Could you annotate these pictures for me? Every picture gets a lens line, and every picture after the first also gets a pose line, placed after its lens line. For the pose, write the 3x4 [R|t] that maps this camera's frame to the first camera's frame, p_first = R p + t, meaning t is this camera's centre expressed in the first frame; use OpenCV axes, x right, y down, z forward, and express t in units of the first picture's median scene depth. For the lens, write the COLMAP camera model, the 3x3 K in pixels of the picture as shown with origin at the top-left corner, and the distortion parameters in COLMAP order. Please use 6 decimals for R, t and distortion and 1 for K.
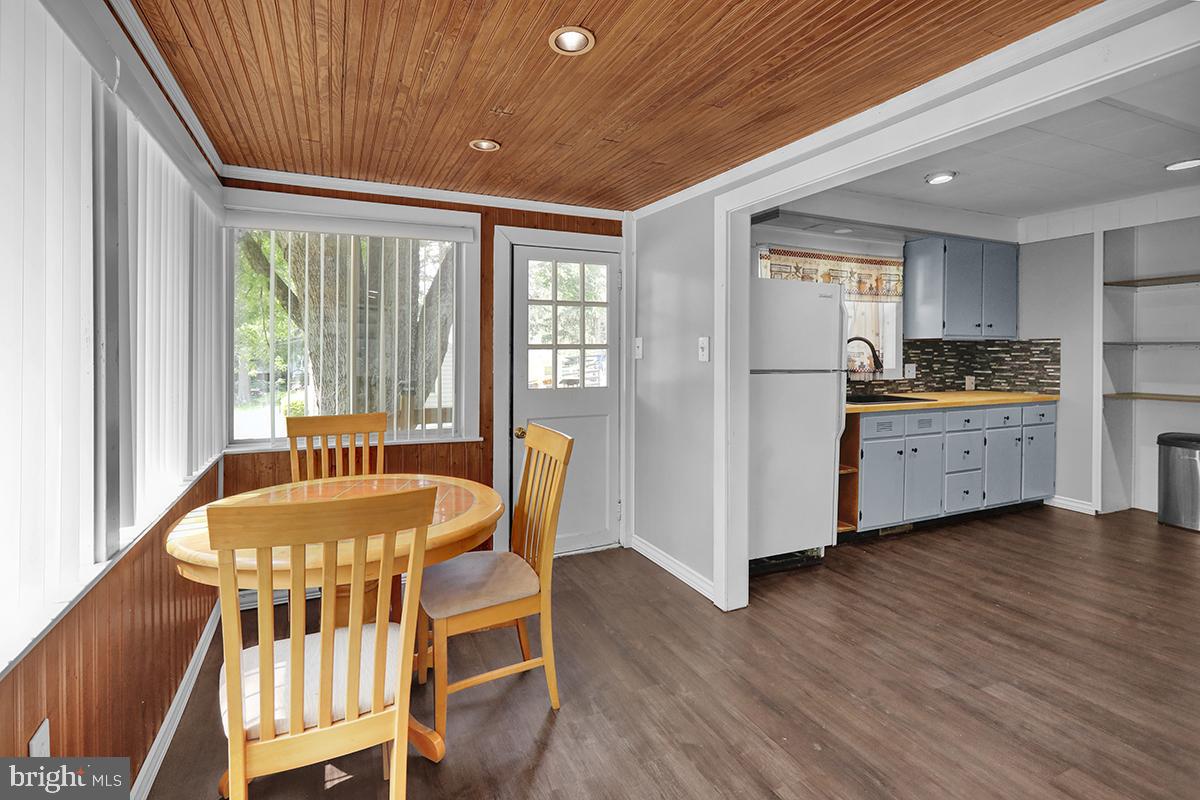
lens RADIAL K [[565.3, 0, 581.0], [0, 565.3, 362.8], [0, 0, 1]] dist [0.002877, 0.001639]
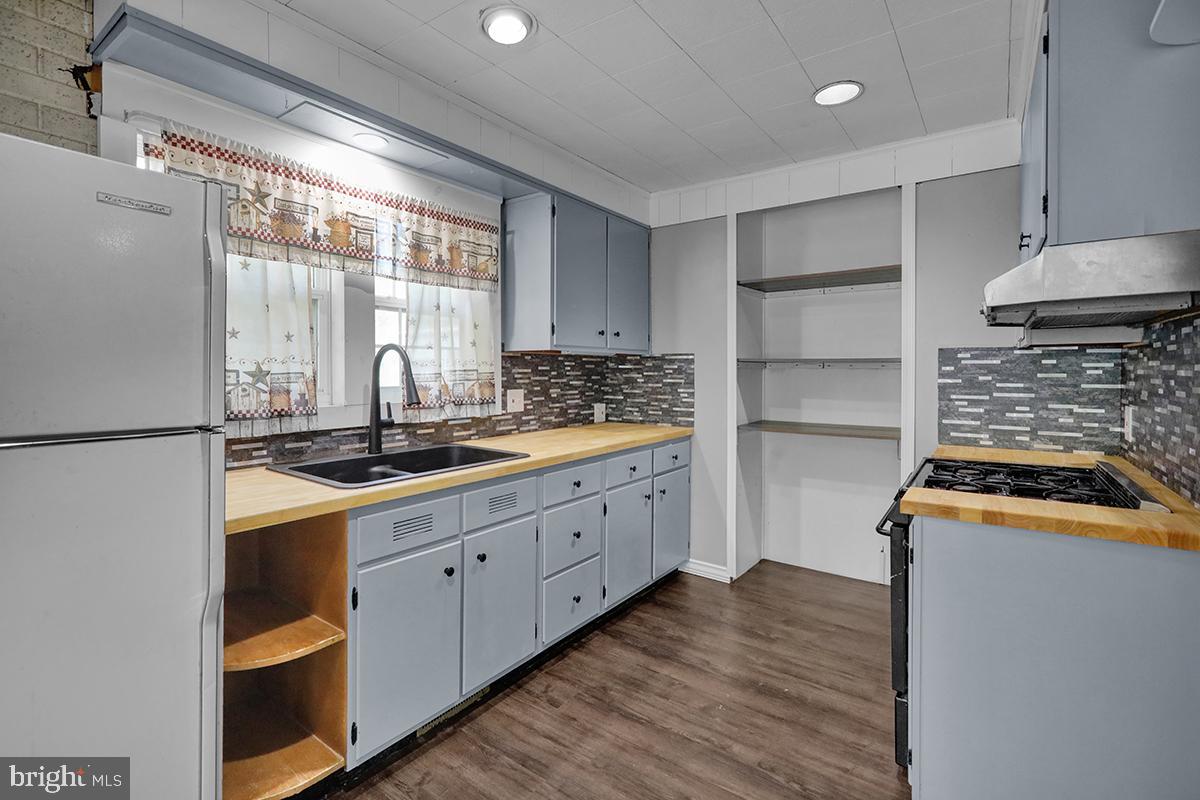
lens RADIAL K [[565.3, 0, 582.6], [0, 565.3, 379.4], [0, 0, 1]] dist [0.002877, 0.001639]
pose [[0.875595, -0.007177, 0.482992, 0.346770], [0.006472, 0.999974, 0.003125, -0.011331], [-0.483002, 0.000390, 0.875619, 0.406741]]
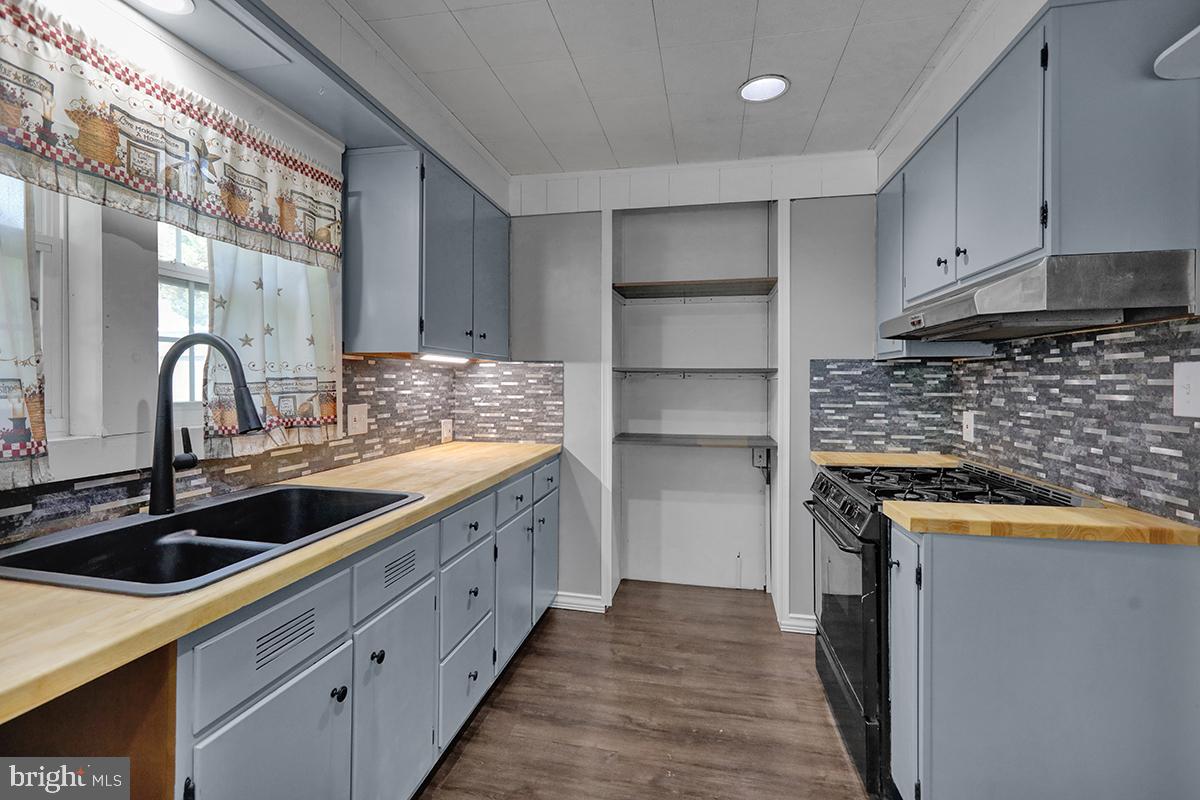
lens RADIAL K [[565.3, 0, 592.8], [0, 565.3, 386.3], [0, 0, 1]] dist [0.002877, 0.001639]
pose [[0.592512, -0.003746, 0.805553, 0.318698], [0.008925, 0.999958, -0.001915, -0.011057], [-0.805512, 0.008325, 0.592521, 0.564823]]
